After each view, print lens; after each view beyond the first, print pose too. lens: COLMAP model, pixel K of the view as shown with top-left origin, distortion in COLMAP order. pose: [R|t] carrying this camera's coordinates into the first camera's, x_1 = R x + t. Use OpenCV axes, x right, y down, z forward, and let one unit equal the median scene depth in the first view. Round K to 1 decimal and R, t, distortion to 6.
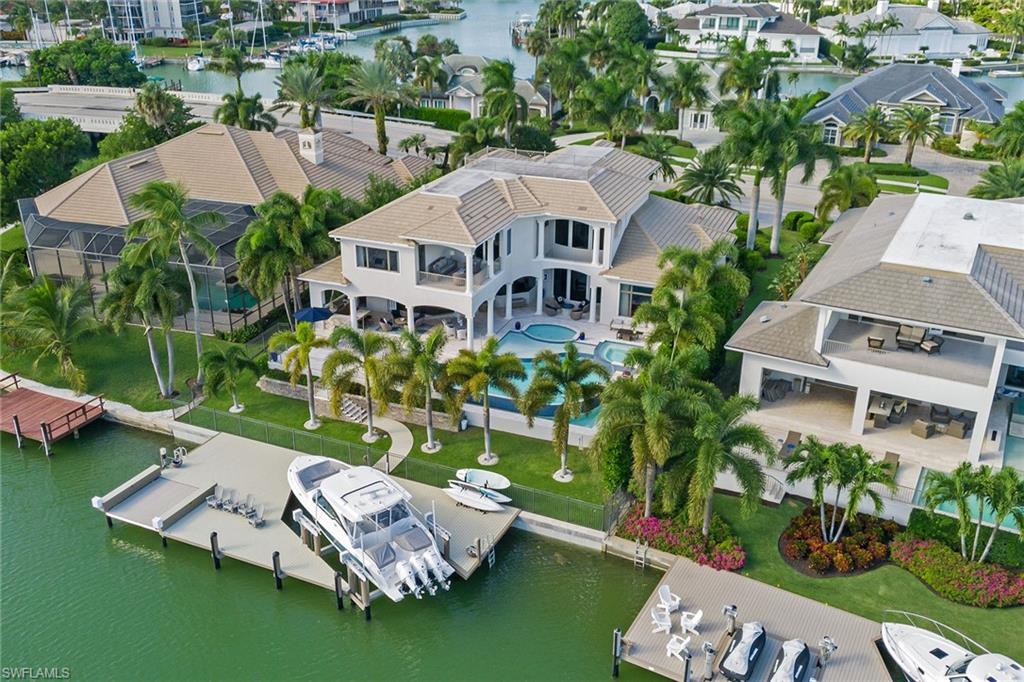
lens RADIAL K [[953.1, 0, 512.0], [0, 953.1, 341.0], [0, 0, 1]] dist [0.008532, 0.003841]
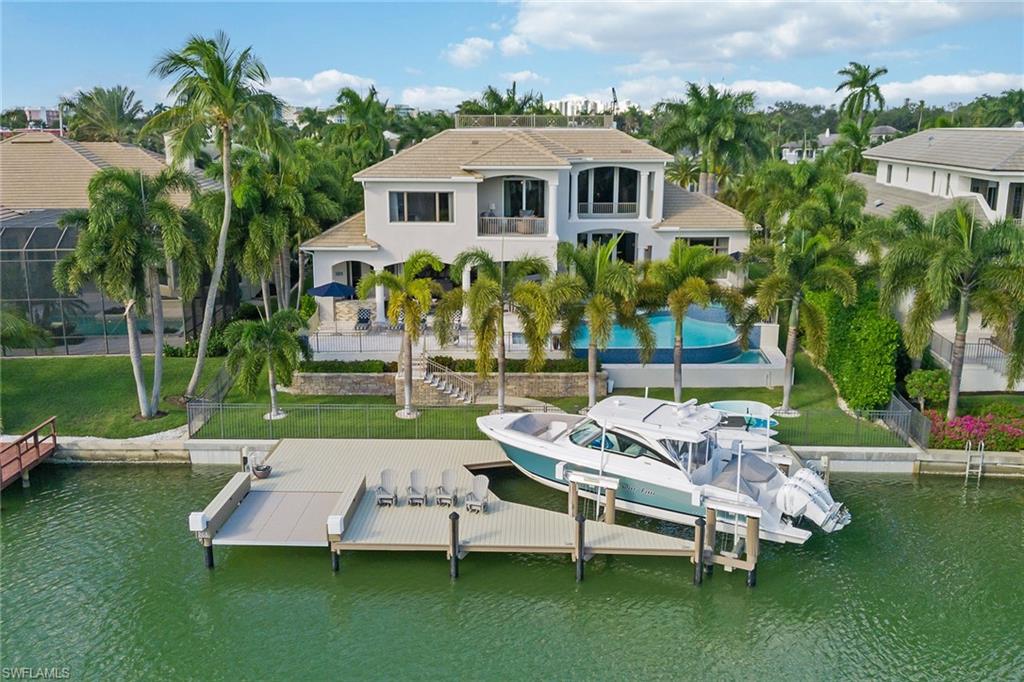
lens RADIAL K [[953.1, 0, 512.0], [0, 953.1, 341.0], [0, 0, 1]] dist [0.008532, 0.003841]
pose [[0.924468, -0.093804, 0.369541, -0.364296], [0.158222, 0.976248, -0.148007, 0.140187], [-0.346880, 0.195297, 0.917351, 0.309866]]
